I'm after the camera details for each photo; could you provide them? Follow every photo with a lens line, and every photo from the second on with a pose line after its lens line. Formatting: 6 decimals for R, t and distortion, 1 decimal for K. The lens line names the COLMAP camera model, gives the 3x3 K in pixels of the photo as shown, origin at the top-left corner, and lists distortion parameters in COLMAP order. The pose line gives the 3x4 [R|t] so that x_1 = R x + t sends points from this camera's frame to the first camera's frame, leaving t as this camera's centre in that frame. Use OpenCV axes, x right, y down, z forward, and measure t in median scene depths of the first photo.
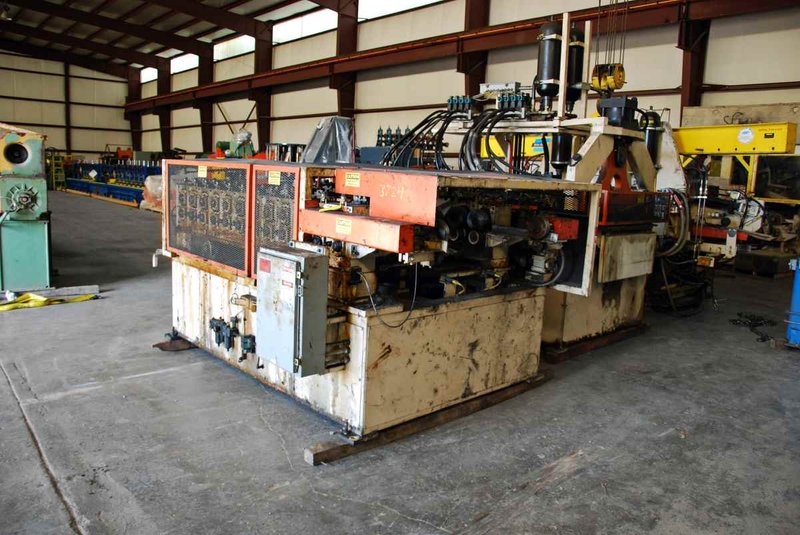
lens RADIAL K [[583.3, 0, 400.0], [0, 583.3, 267.5], [0, 0, 1]] dist [-0.008353, -0.001140]
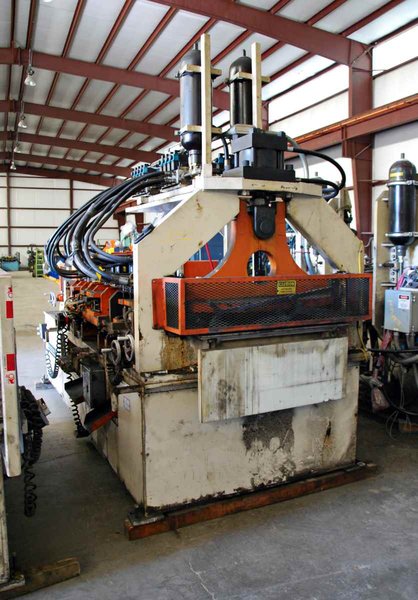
lens RADIAL K [[480.2, 0, 209.0], [0, 480.2, 300.0], [0, 0, 1]] dist [-0.056017, -0.003083]
pose [[0.949525, -0.008343, -0.313581, 0.461253], [-0.011217, 0.998104, -0.060520, -0.066903], [0.313491, 0.060983, 0.947631, 0.446589]]
